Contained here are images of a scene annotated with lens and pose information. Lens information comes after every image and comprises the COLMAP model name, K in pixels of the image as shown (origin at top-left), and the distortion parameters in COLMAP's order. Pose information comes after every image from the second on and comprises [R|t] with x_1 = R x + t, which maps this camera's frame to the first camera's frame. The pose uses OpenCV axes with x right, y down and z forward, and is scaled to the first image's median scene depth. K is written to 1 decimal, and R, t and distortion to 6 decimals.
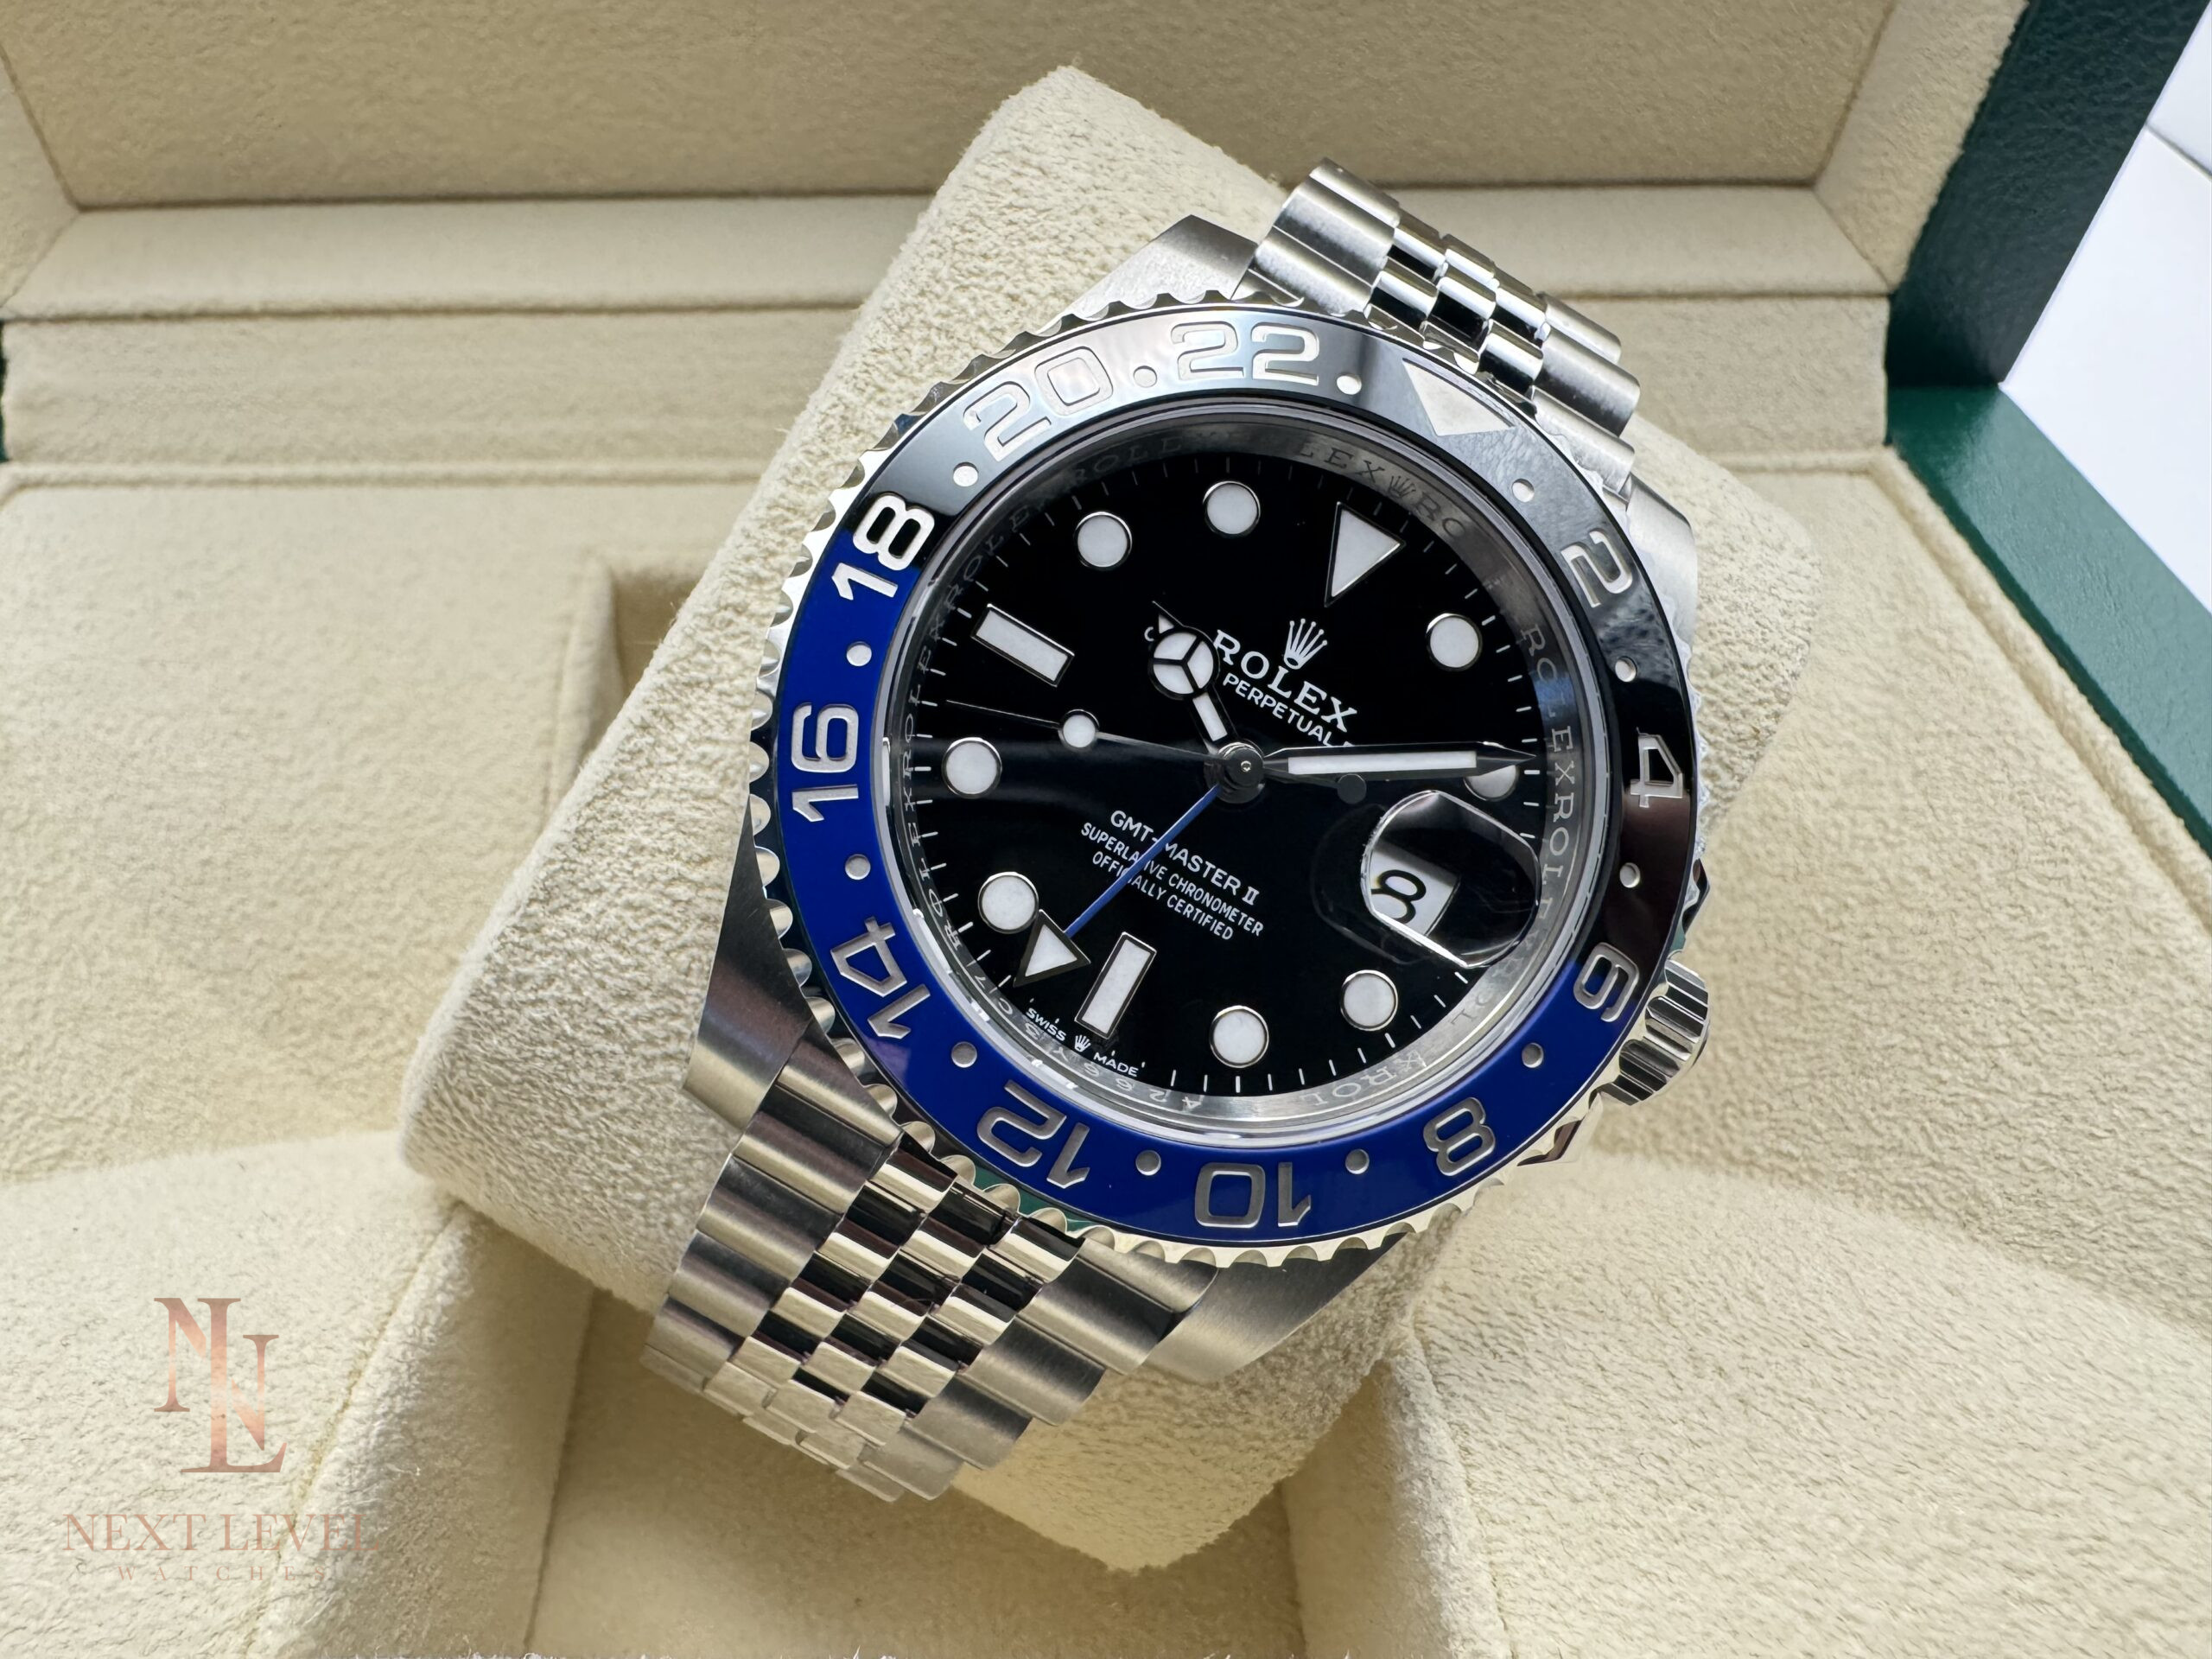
lens RADIAL K [[1593.1, 0, 929.5], [0, 1593.1, 823.2], [0, 0, 1]] dist [-0.006435, 0.003878]
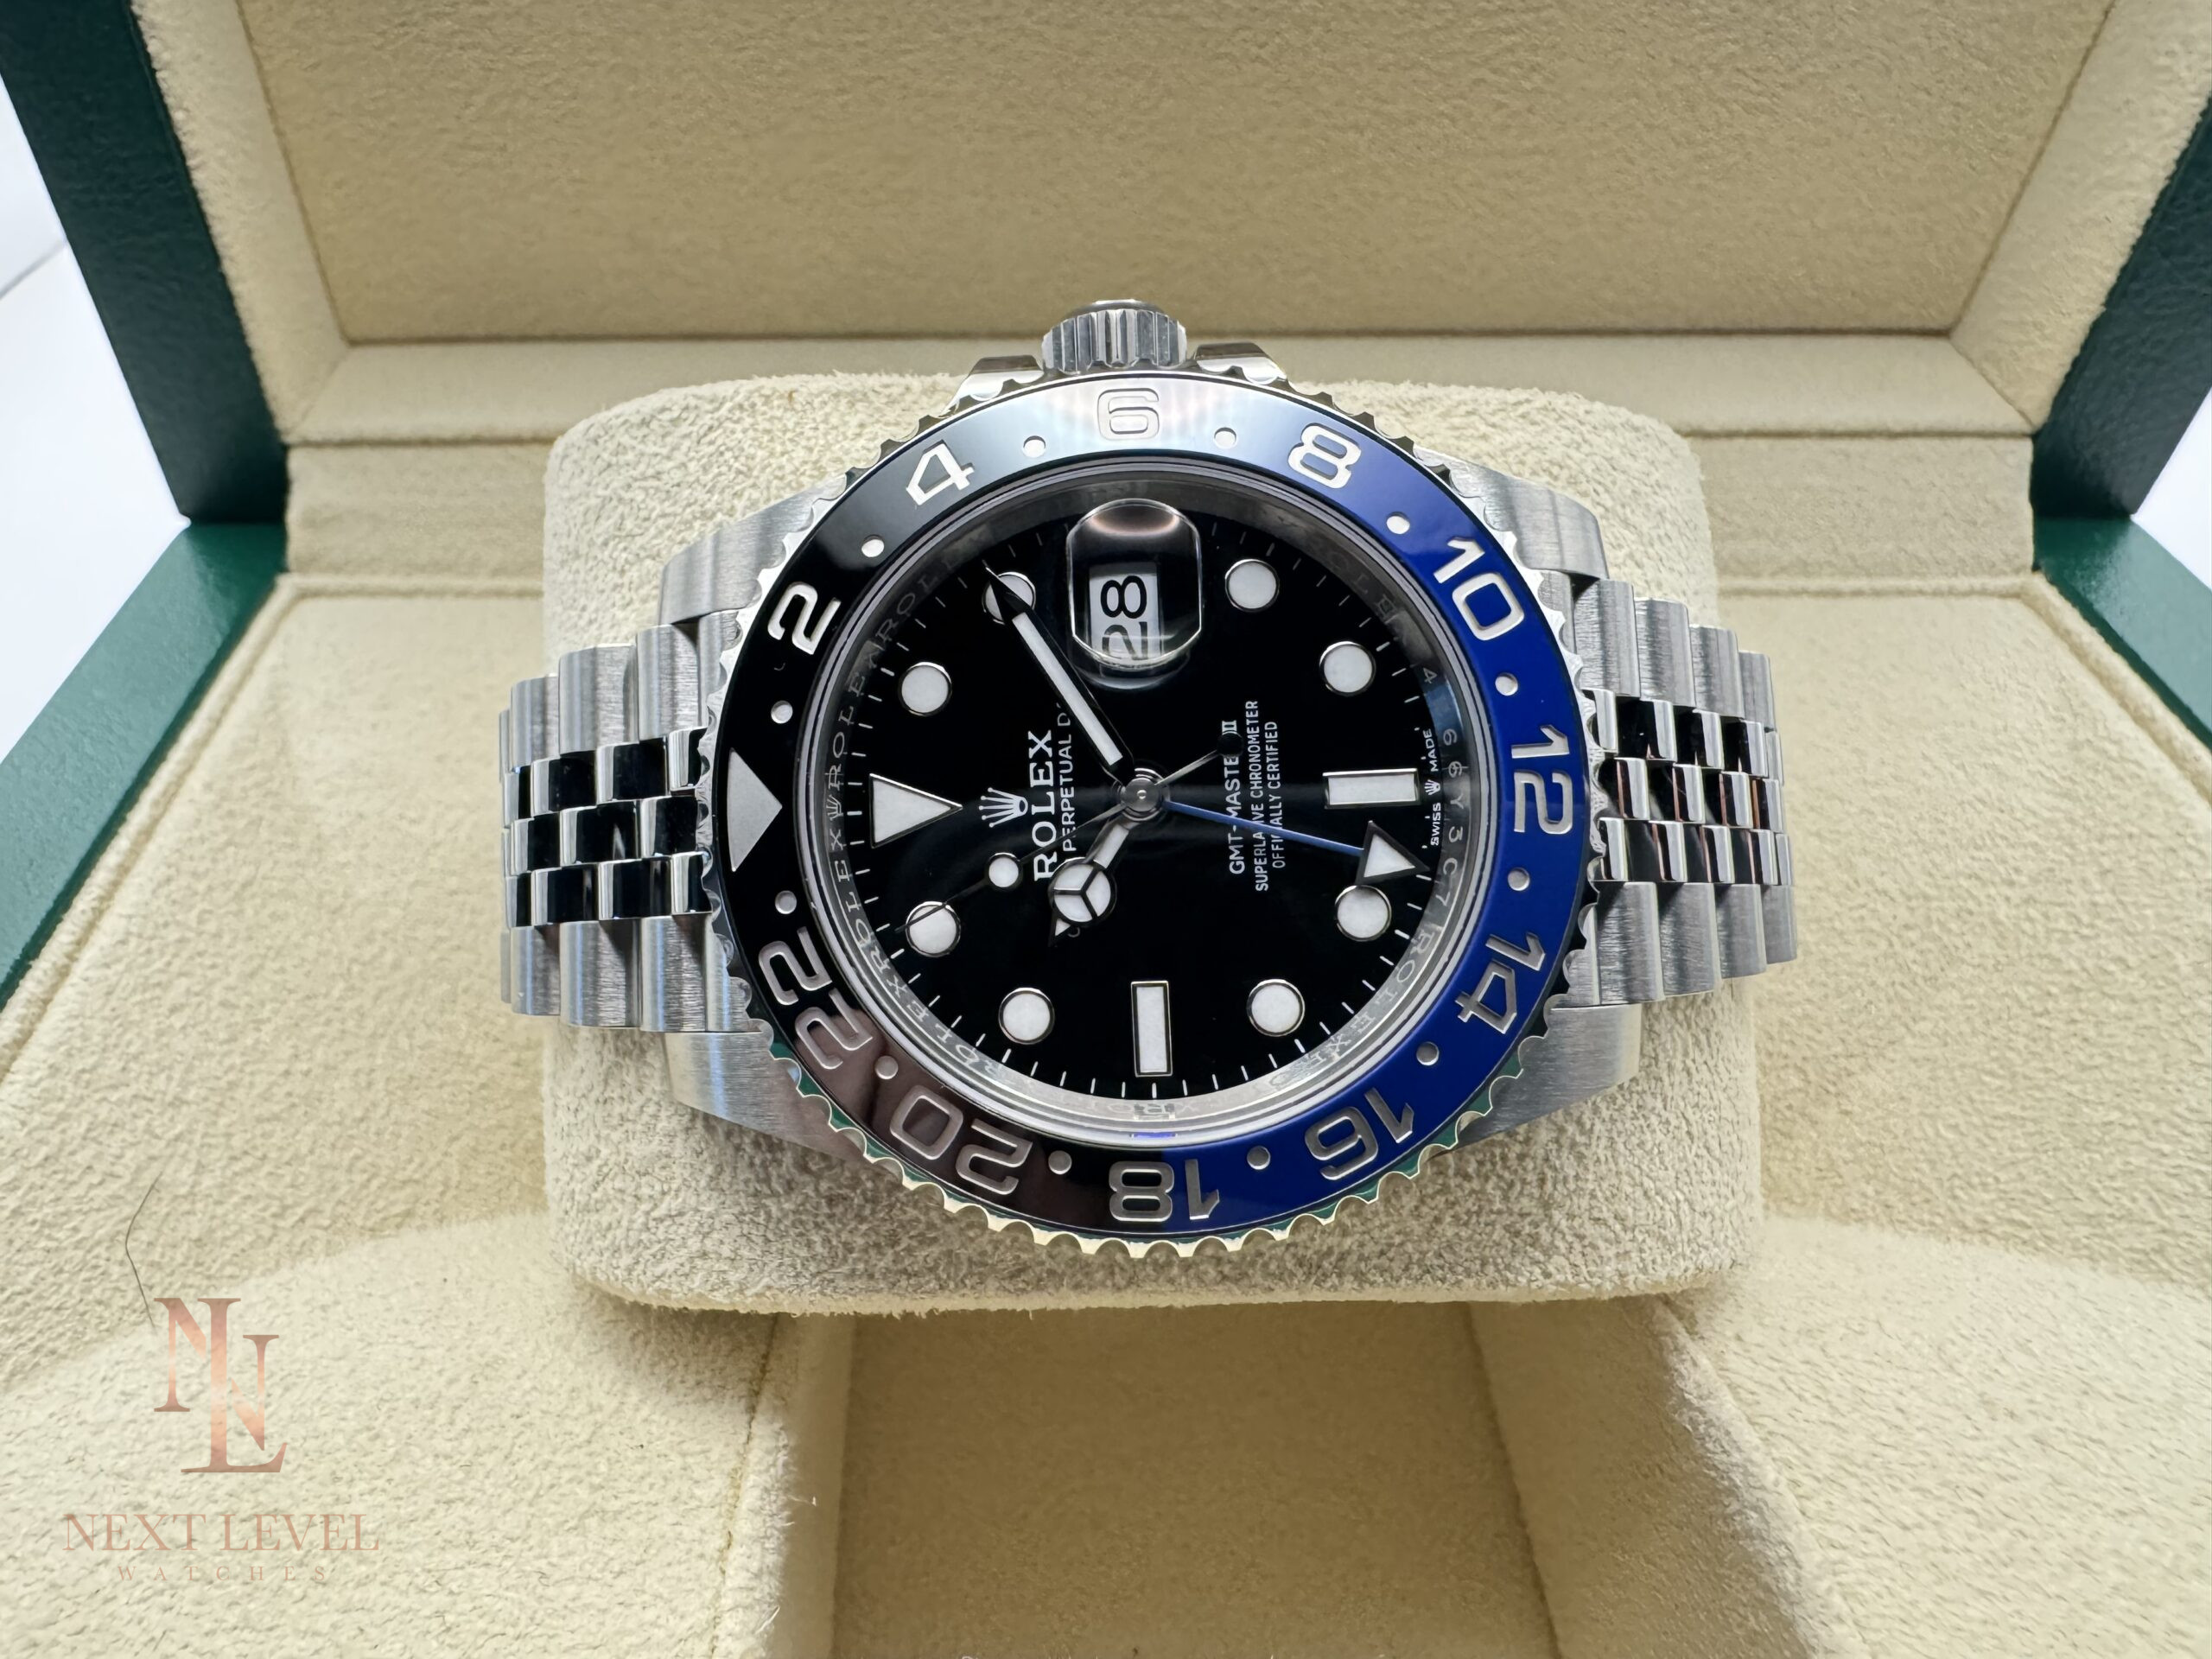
lens RADIAL K [[1587.6, 0, 930.2], [0, 1587.6, 824.3], [0, 0, 1]] dist [0.000556, -0.003609]
pose [[0.999974, 0.007170, 0.000173, -0.184936], [-0.007143, 0.997778, -0.066239, 0.014056], [-0.000648, 0.066236, 0.997804, -0.082675]]
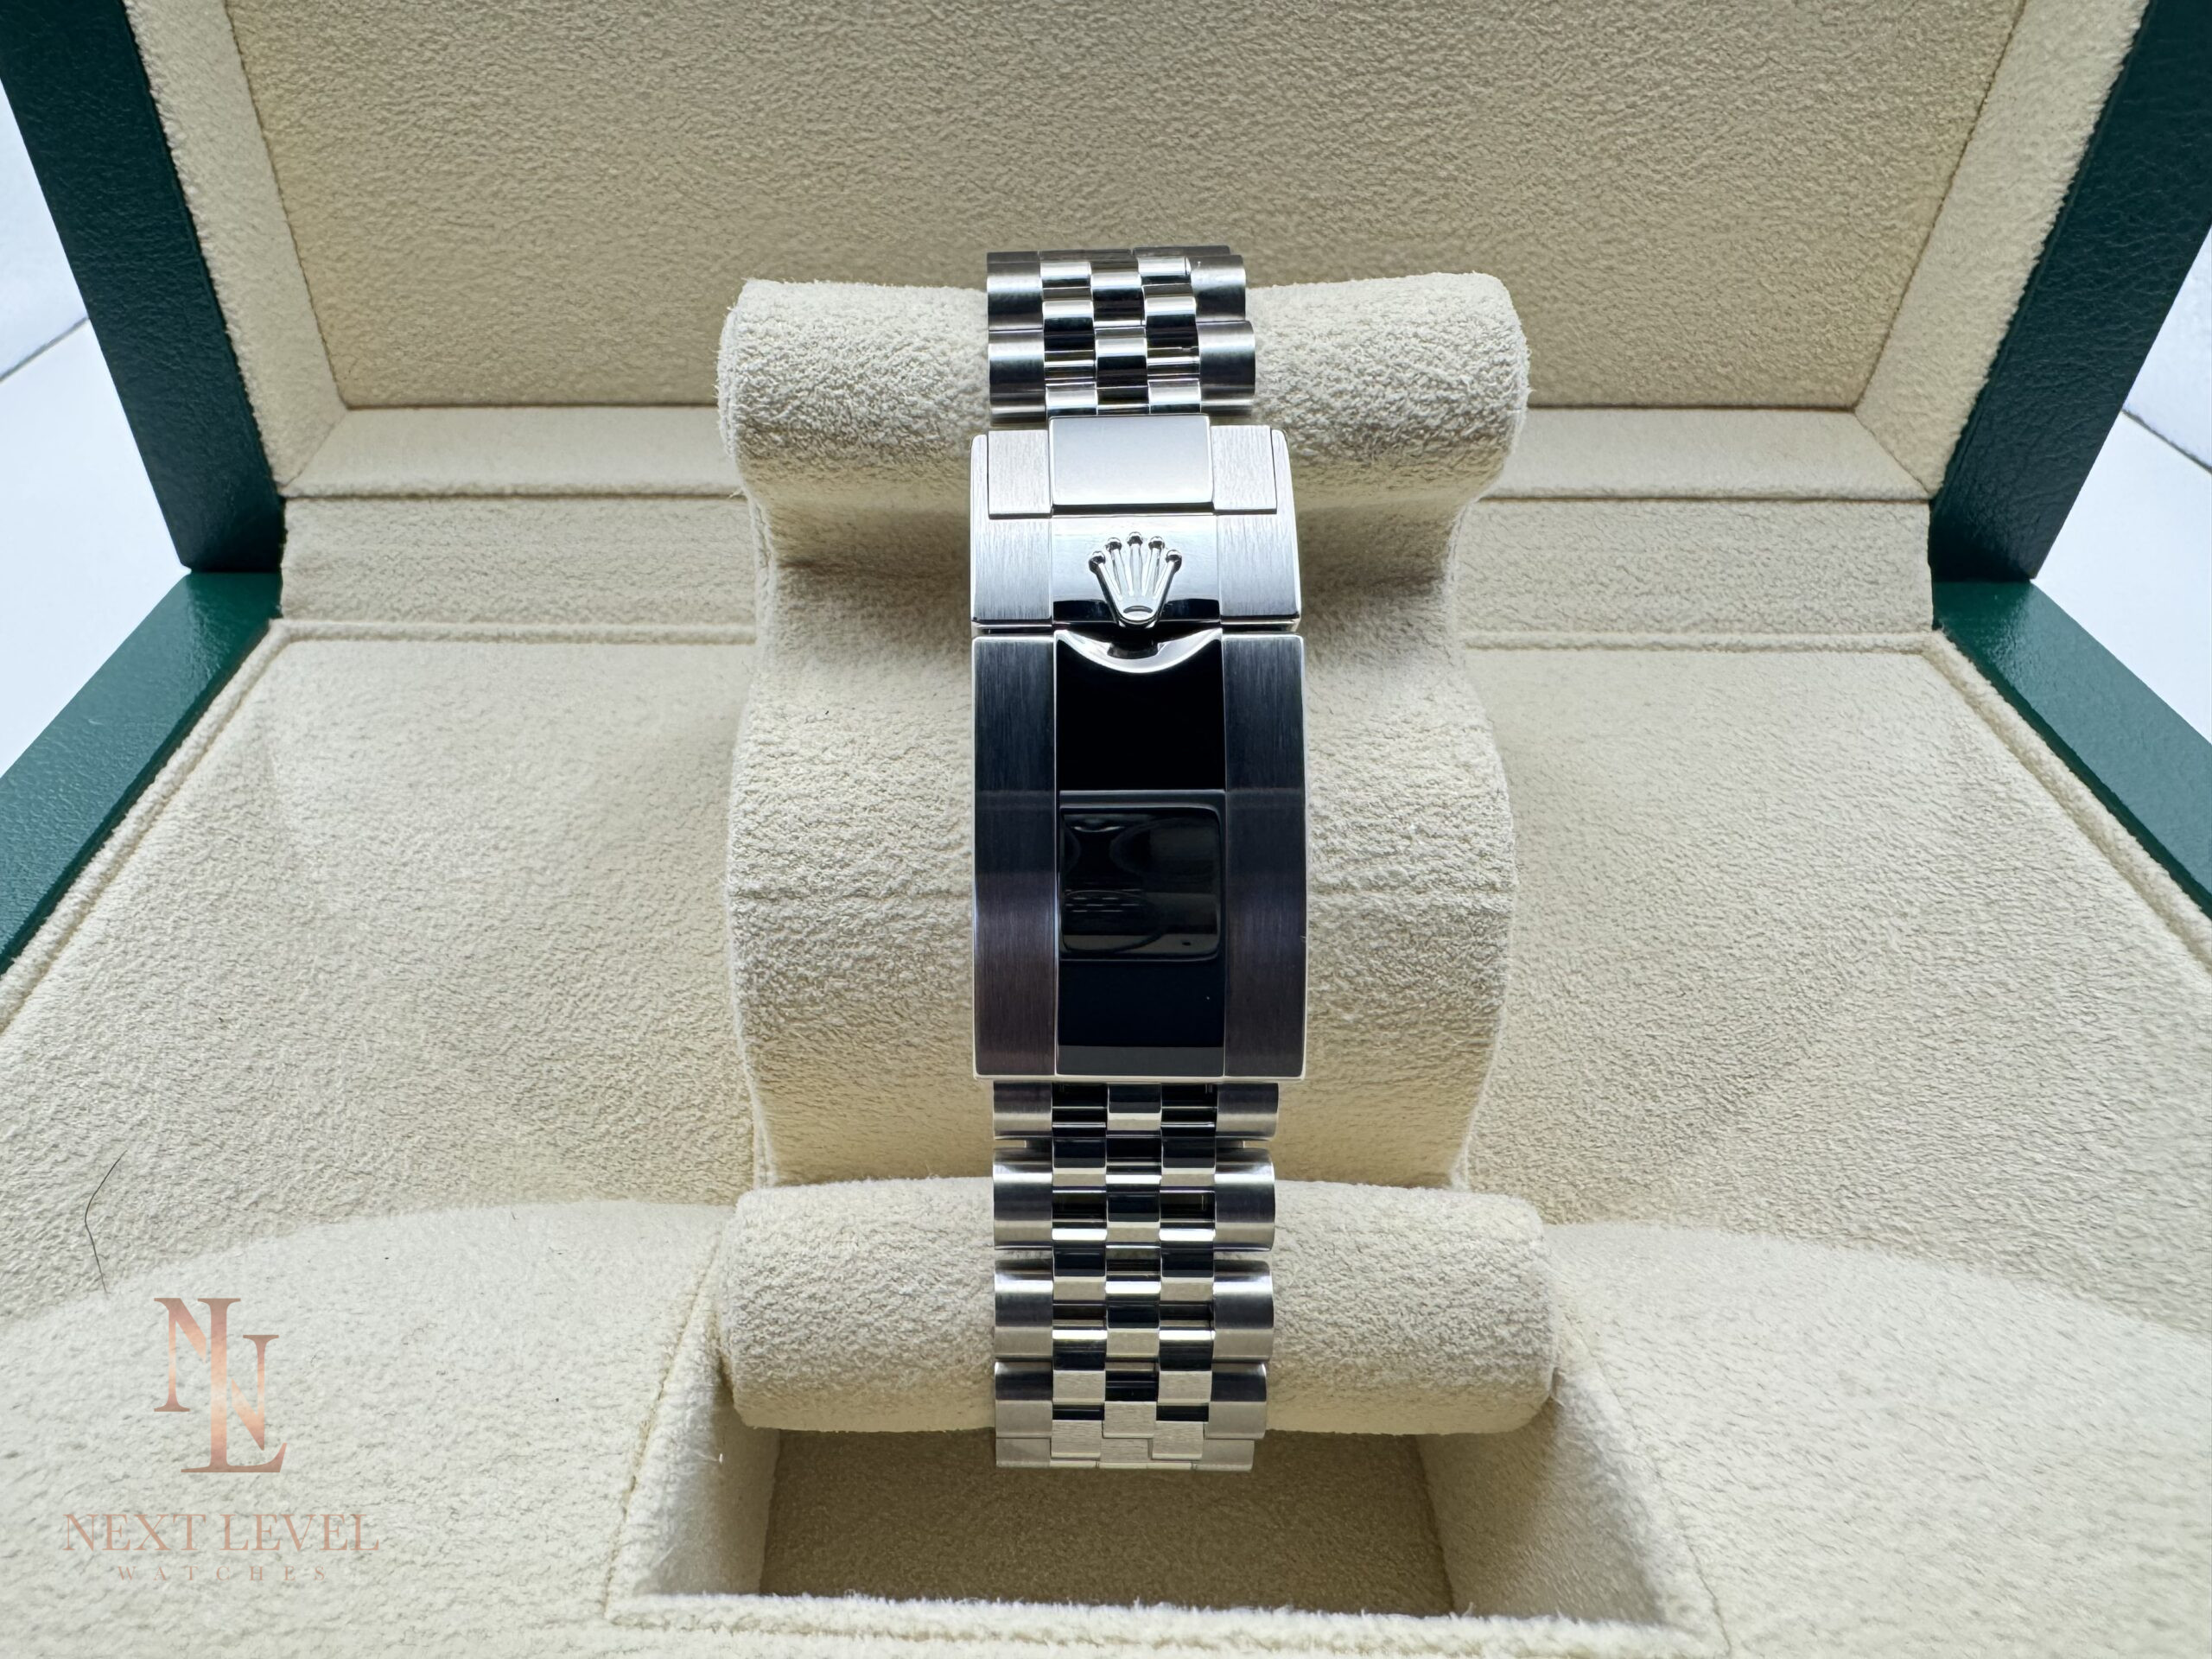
lens RADIAL K [[1580.8, 0, 929.2], [0, 1580.8, 826.5], [0, 0, 1]] dist [-0.000756, -0.001038]
pose [[0.999776, 0.018128, -0.010956, -0.126599], [-0.019398, 0.991341, -0.129875, 0.078318], [0.008507, 0.130058, 0.991470, -0.133672]]
